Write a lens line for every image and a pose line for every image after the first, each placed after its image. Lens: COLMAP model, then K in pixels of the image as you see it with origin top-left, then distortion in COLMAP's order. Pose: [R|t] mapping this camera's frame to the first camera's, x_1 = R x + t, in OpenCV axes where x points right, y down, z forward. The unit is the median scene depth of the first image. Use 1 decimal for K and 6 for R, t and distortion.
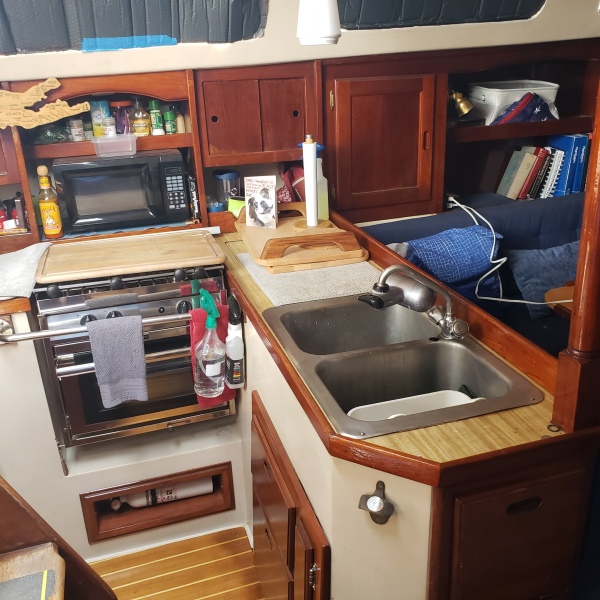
lens RADIAL K [[632.2, 0, 300.0], [0, 632.2, 300.0], [0, 0, 1]] dist [-0.001614, 0.011114]
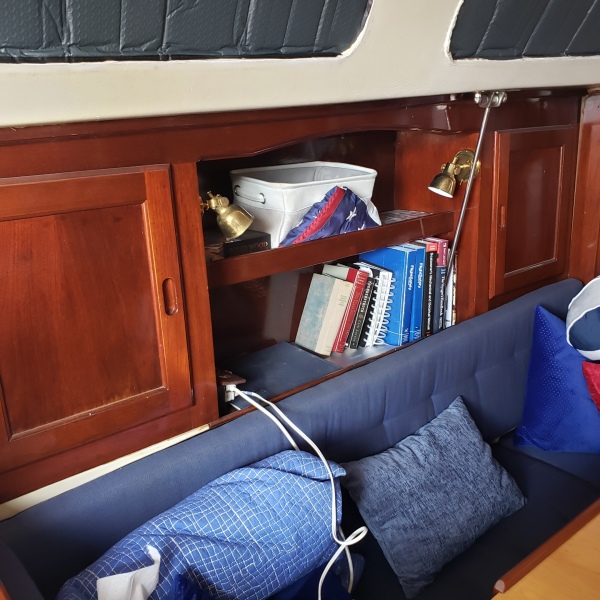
lens RADIAL K [[632.2, 0, 300.0], [0, 632.2, 300.0], [0, 0, 1]] dist [-0.001614, 0.011114]
pose [[0.921583, -0.111107, 0.371942, 0.113034], [0.145718, 0.987110, -0.066183, -0.205452], [-0.359794, 0.115192, 0.925894, 0.522813]]
